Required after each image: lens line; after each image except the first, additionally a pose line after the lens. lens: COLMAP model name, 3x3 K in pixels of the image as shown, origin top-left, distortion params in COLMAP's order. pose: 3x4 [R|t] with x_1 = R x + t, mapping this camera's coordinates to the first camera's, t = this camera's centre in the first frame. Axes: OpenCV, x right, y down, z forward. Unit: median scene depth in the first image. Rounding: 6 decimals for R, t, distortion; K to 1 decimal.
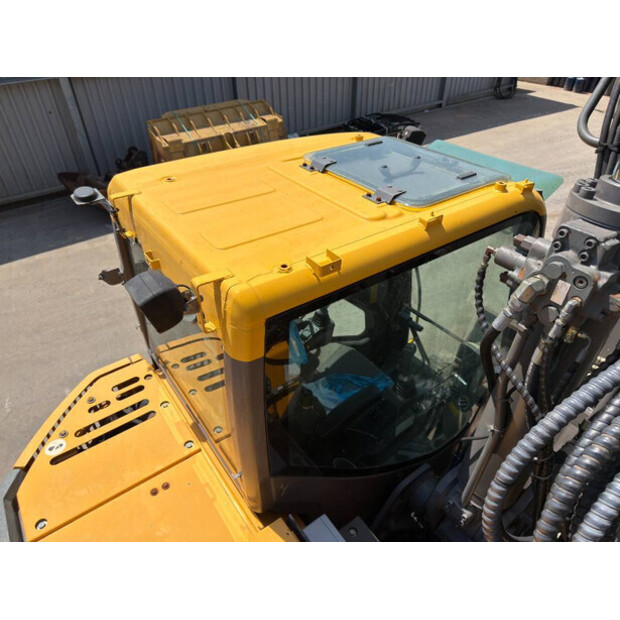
lens RADIAL K [[447.5, 0, 321.1], [0, 447.5, 310.2], [0, 0, 1]] dist [0.080617, -0.105624]
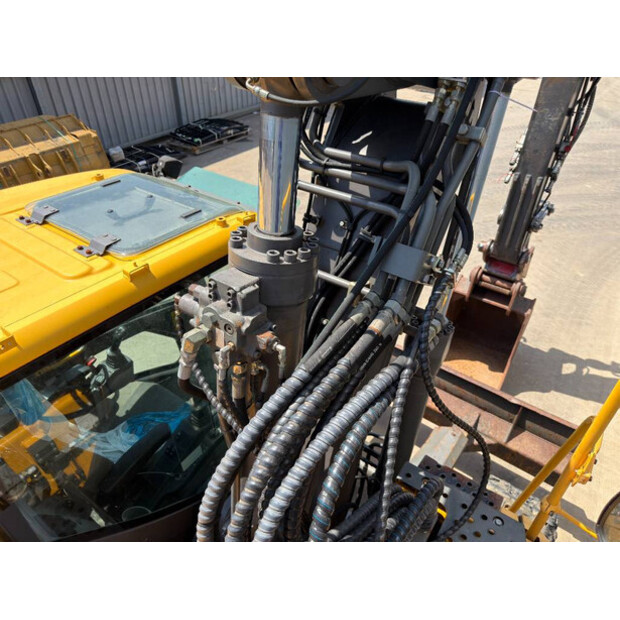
lens RADIAL K [[452.0, 0, 297.3], [0, 452.0, 309.7], [0, 0, 1]] dist [0.074884, -0.067649]
pose [[0.958172, -0.167712, 0.231905, 0.228606], [0.169627, 0.985438, 0.011806, -0.043721], [-0.230508, 0.028025, 0.972667, -0.047747]]
